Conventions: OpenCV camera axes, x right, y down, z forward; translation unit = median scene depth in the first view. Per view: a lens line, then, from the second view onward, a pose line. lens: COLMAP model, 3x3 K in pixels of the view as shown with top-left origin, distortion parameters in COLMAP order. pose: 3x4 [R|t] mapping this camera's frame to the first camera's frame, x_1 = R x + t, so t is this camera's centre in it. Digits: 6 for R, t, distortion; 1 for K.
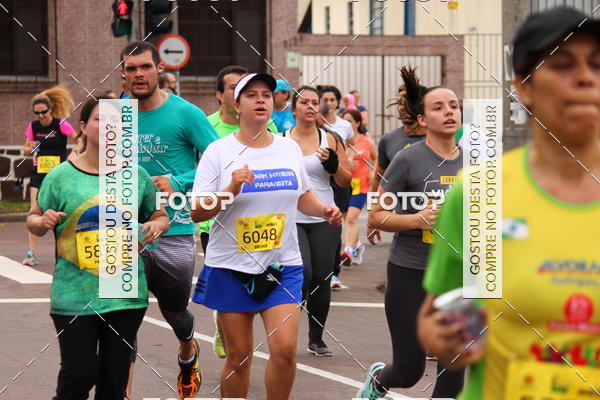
lens RADIAL K [[2535.3, 0, 300.0], [0, 2535.3, 200.0], [0, 0, 1]] dist [0.619701, 5.243608]
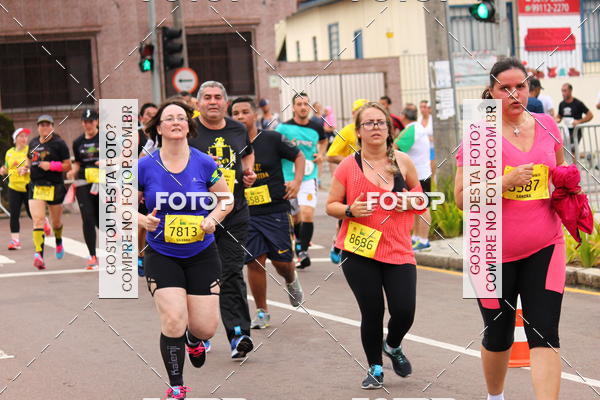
lens RADIAL K [[3313.8, 0, 300.0], [0, 3313.8, 200.0], [0, 0, 1]] dist [0.582409, 1.752944]
pose [[0.998201, -0.057112, 0.018244, -0.024836], [0.057302, 0.998306, -0.010041, 0.026186], [-0.017639, 0.011068, 0.999783, -0.762002]]
